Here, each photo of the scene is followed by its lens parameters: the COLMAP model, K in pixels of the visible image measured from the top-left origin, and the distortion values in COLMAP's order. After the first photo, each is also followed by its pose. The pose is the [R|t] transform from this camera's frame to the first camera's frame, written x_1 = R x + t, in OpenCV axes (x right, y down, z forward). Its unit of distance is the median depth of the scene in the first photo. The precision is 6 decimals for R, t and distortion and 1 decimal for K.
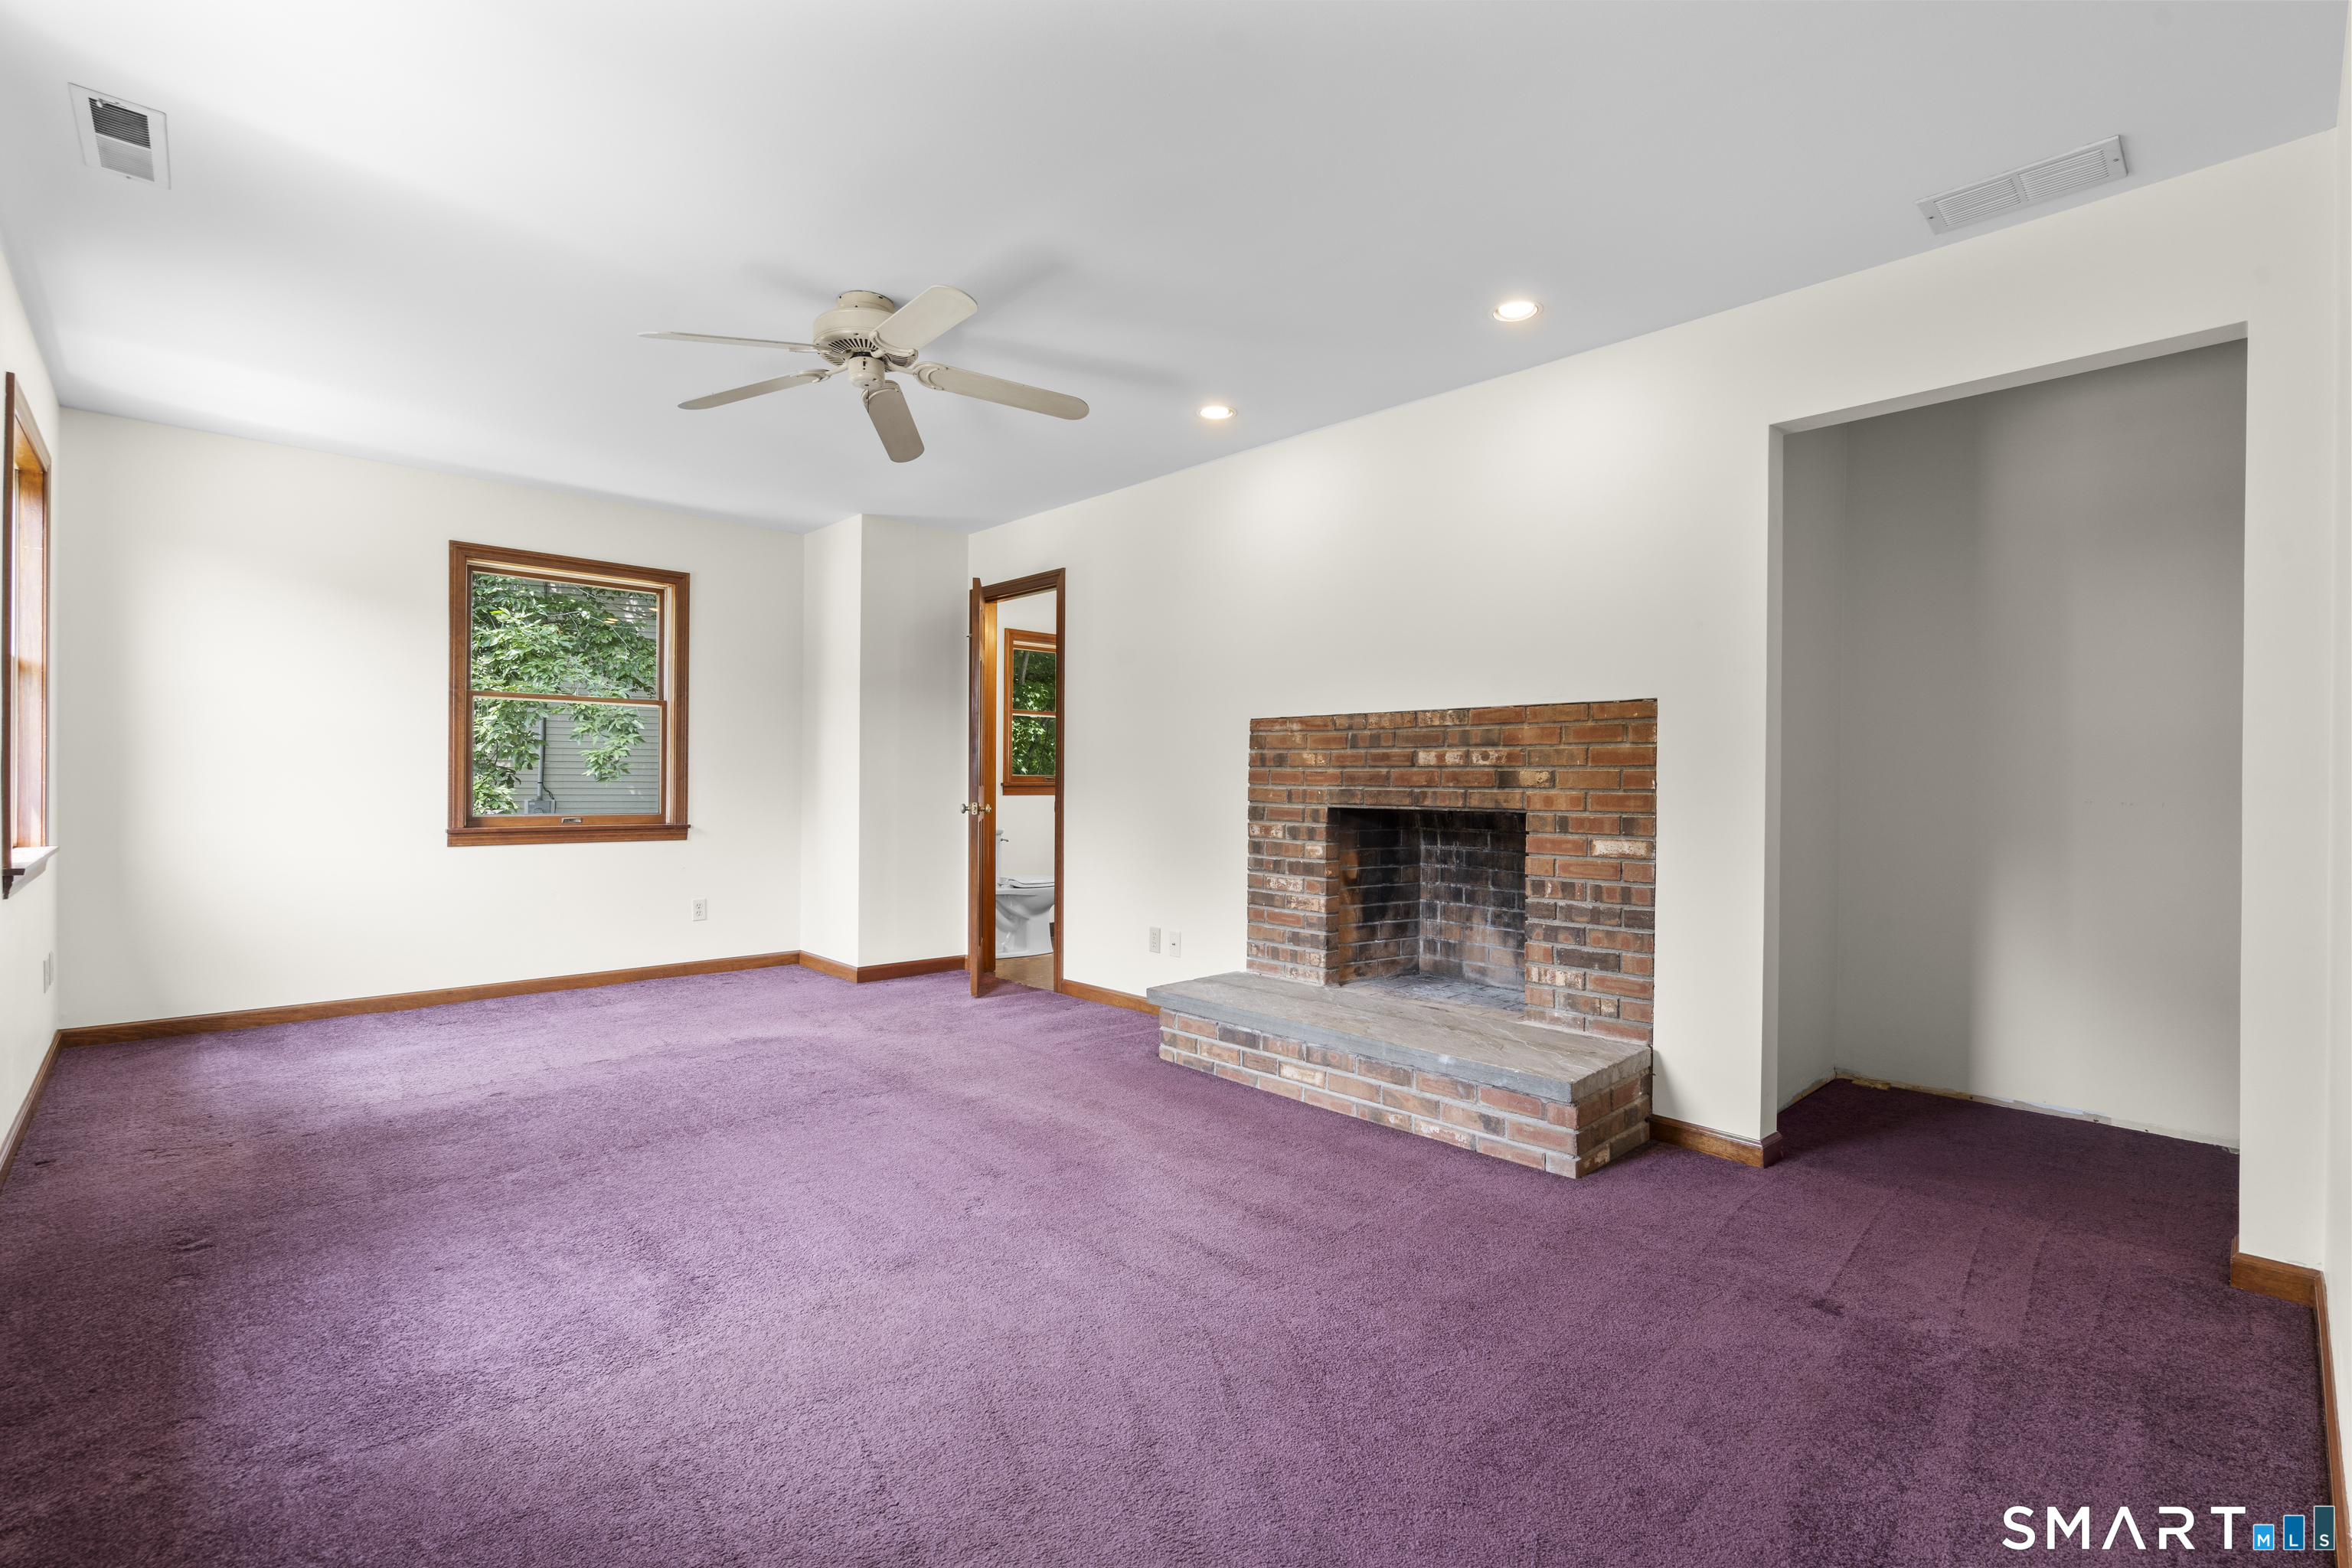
lens RADIAL K [[1064.2, 0, 1185.1], [0, 1064.2, 785.8], [0, 0, 1]] dist [0.002485, 0.000796]
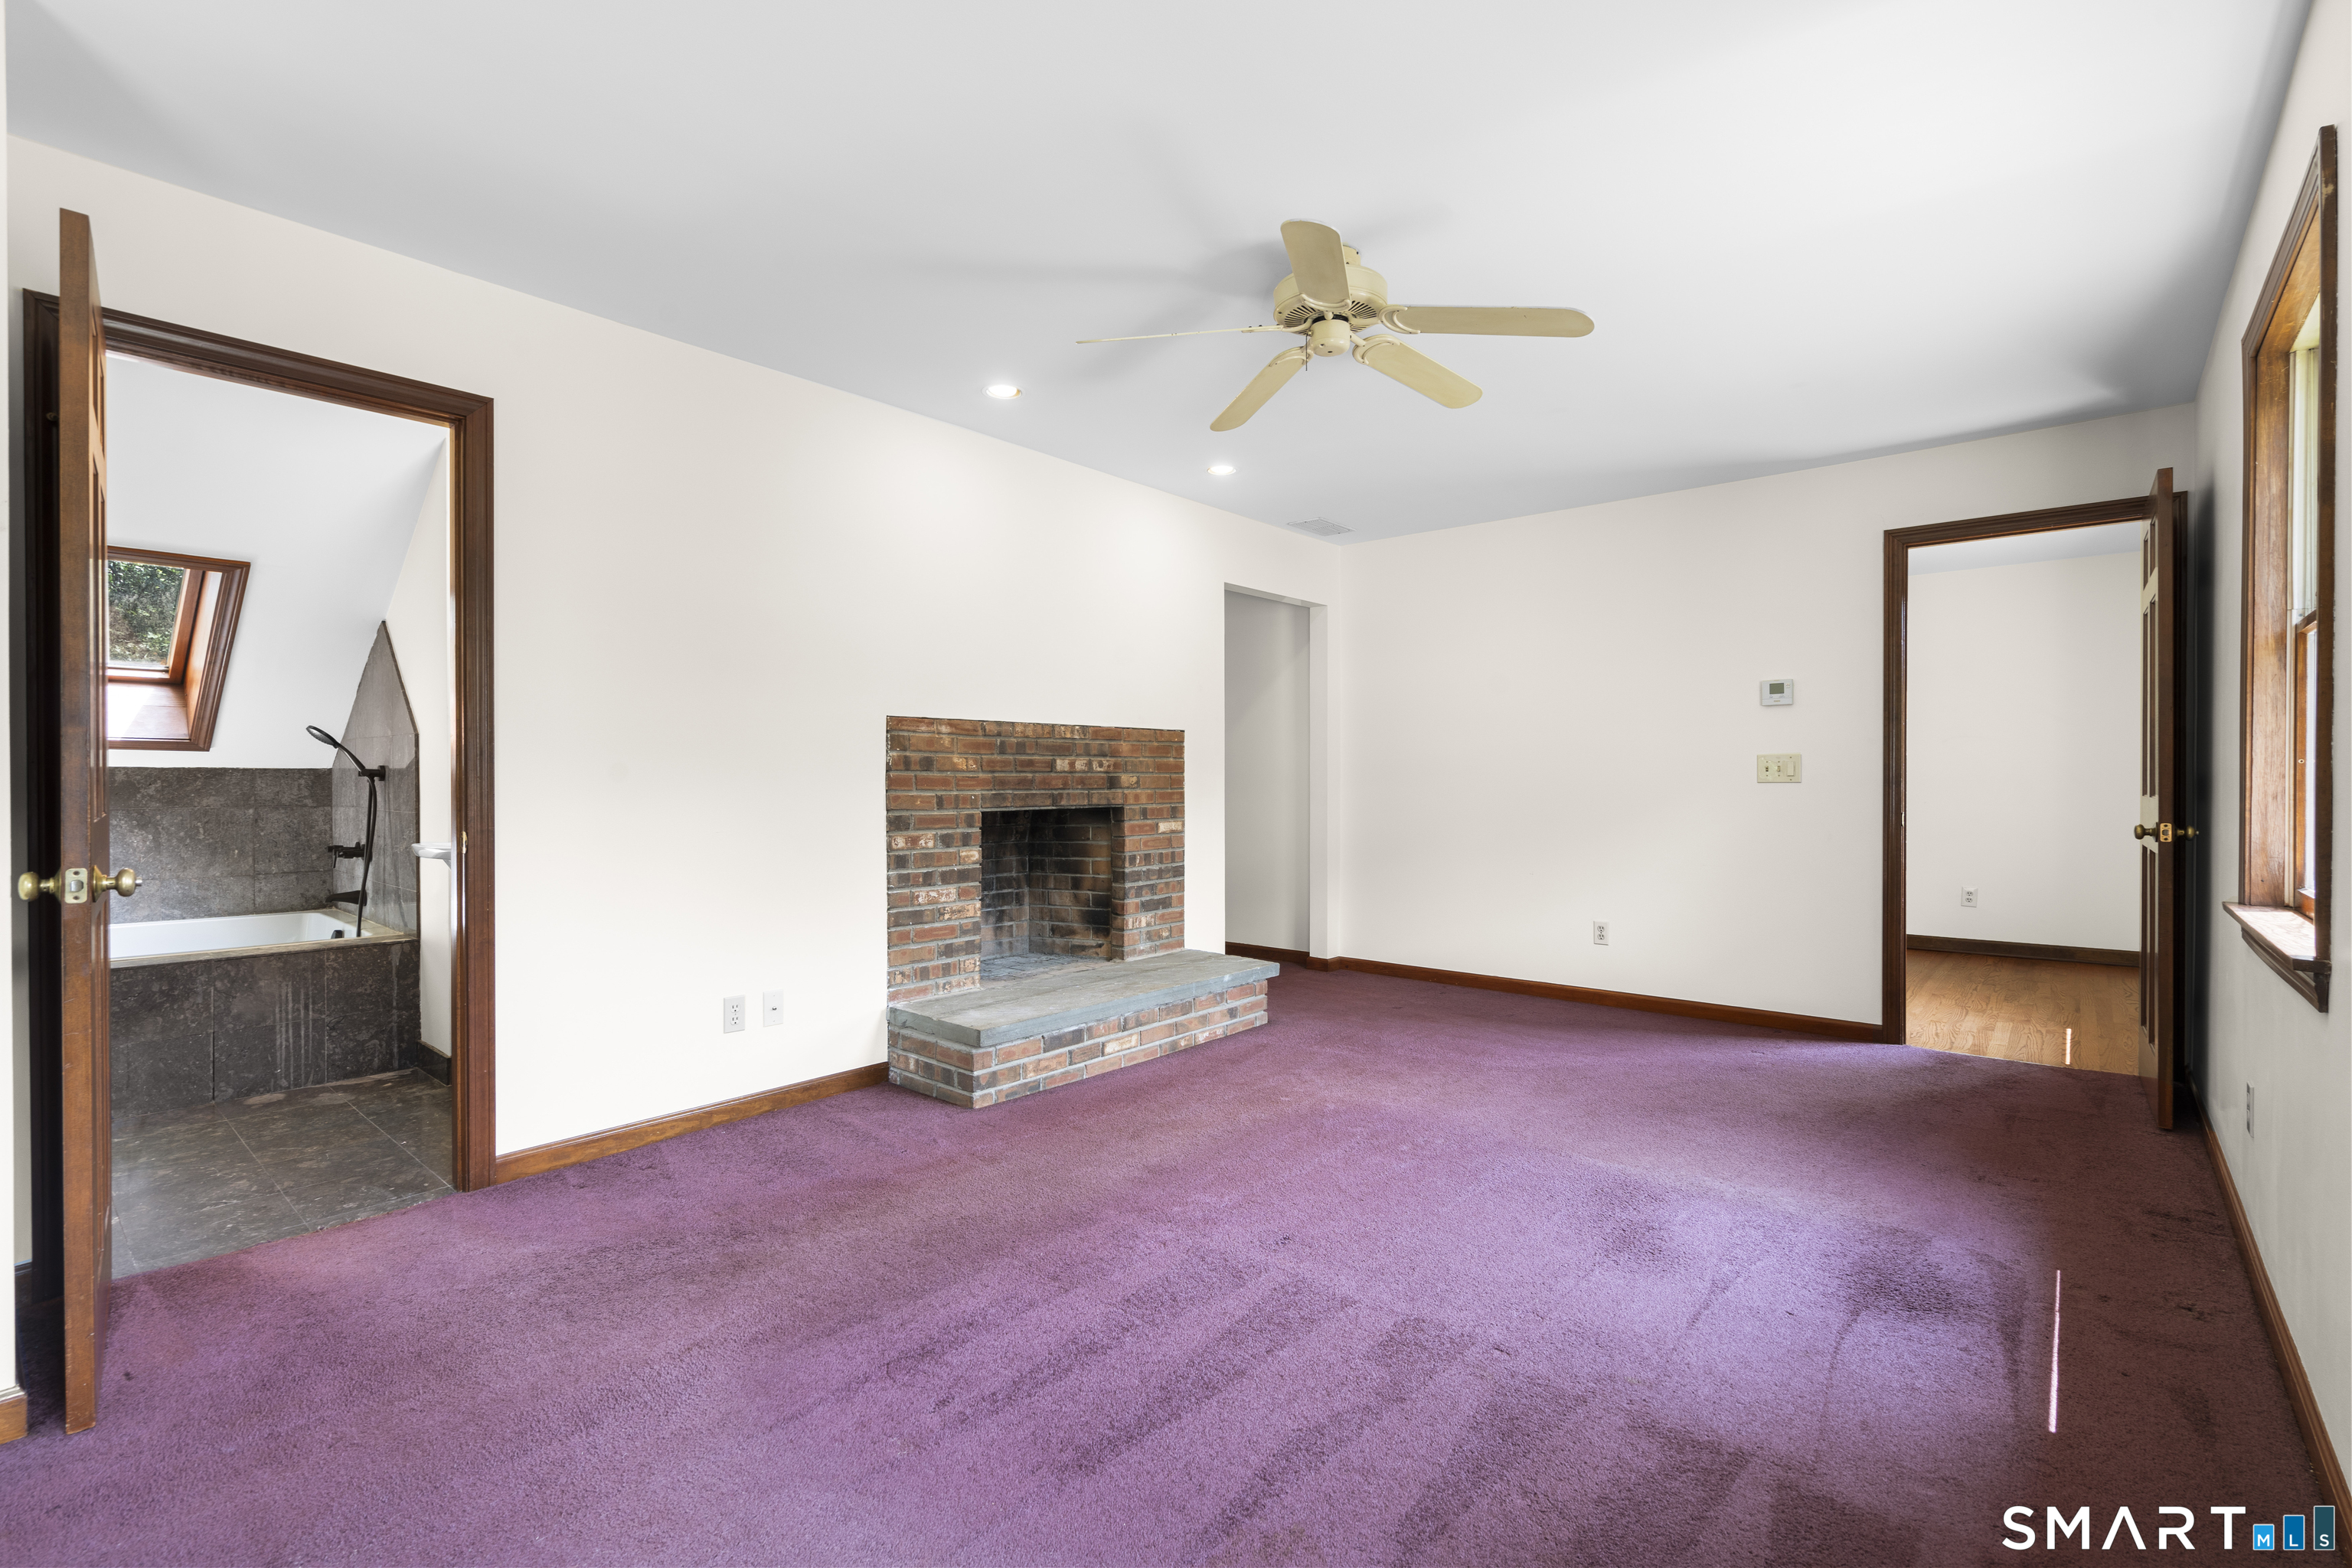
lens RADIAL K [[1064.2, 0, 1184.7], [0, 1064.2, 777.3], [0, 0, 1]] dist [0.002485, 0.000796]
pose [[-0.097501, -0.010557, 0.995179, -0.940785], [0.002497, 0.999938, 0.010852, -0.024176], [-0.995232, 0.003543, -0.097469, 0.954742]]
